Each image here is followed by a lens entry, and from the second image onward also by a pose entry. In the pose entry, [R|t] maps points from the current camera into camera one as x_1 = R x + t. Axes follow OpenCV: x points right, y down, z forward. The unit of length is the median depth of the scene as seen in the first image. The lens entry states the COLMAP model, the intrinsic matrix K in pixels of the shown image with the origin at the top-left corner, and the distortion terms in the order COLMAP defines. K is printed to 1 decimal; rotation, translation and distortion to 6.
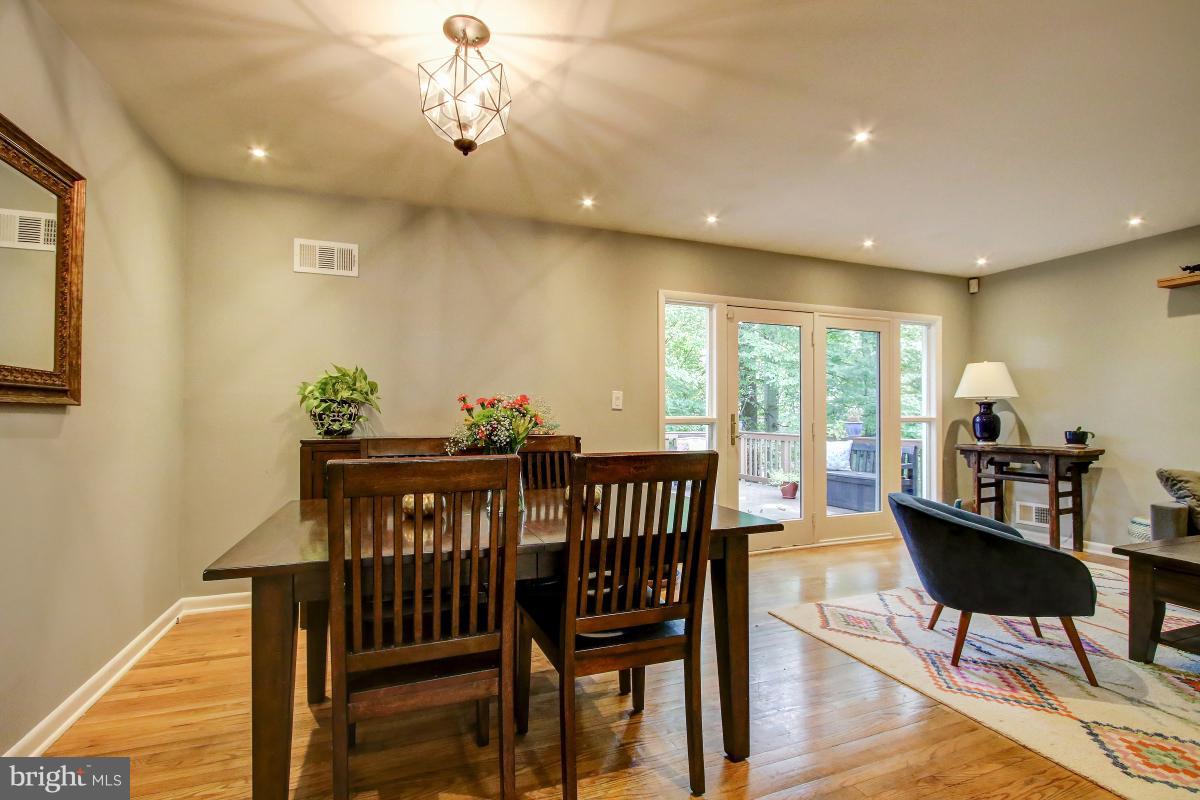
lens RADIAL K [[551.1, 0, 603.9], [0, 551.1, 405.5], [0, 0, 1]] dist [-0.020555, 0.000952]
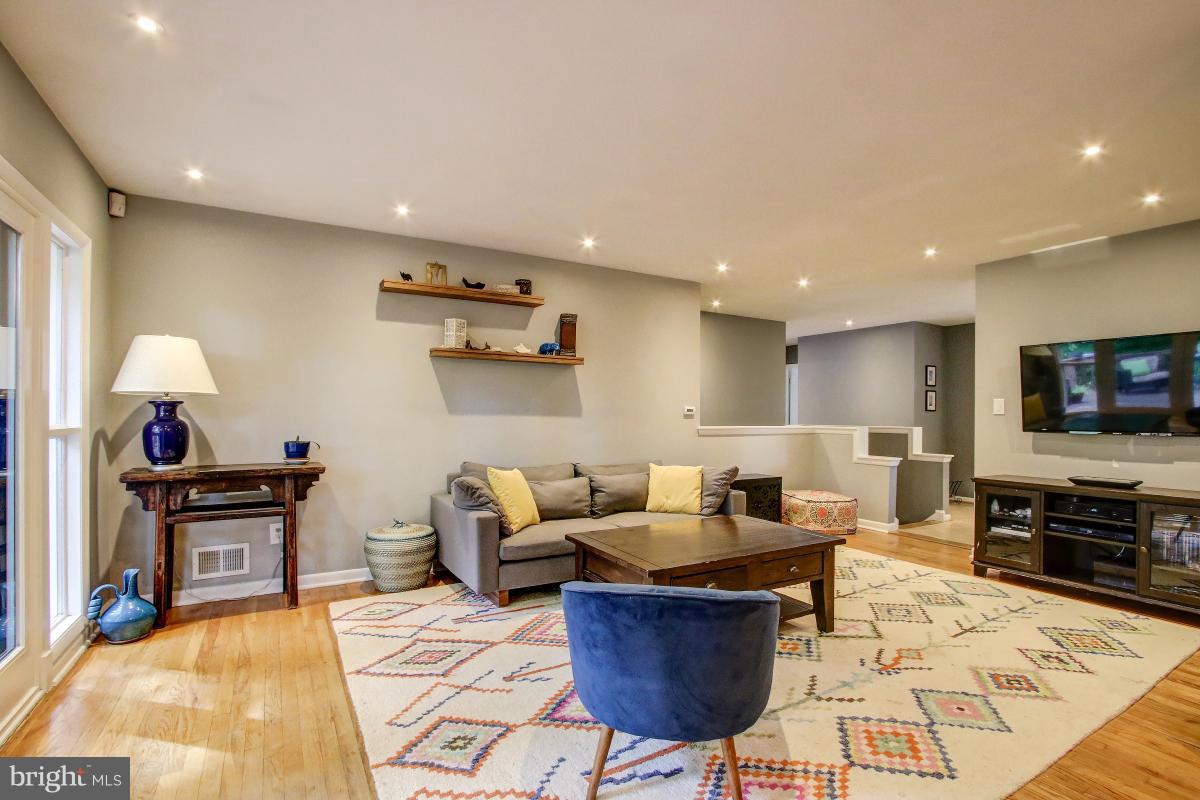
lens RADIAL K [[551.1, 0, 599.4], [0, 551.1, 416.1], [0, 0, 1]] dist [-0.020555, 0.000952]
pose [[-0.152011, -0.001306, 0.988378, 0.013478], [-0.023538, 0.999720, -0.002299, 0.001053], [-0.988099, -0.023613, -0.151999, 0.621801]]
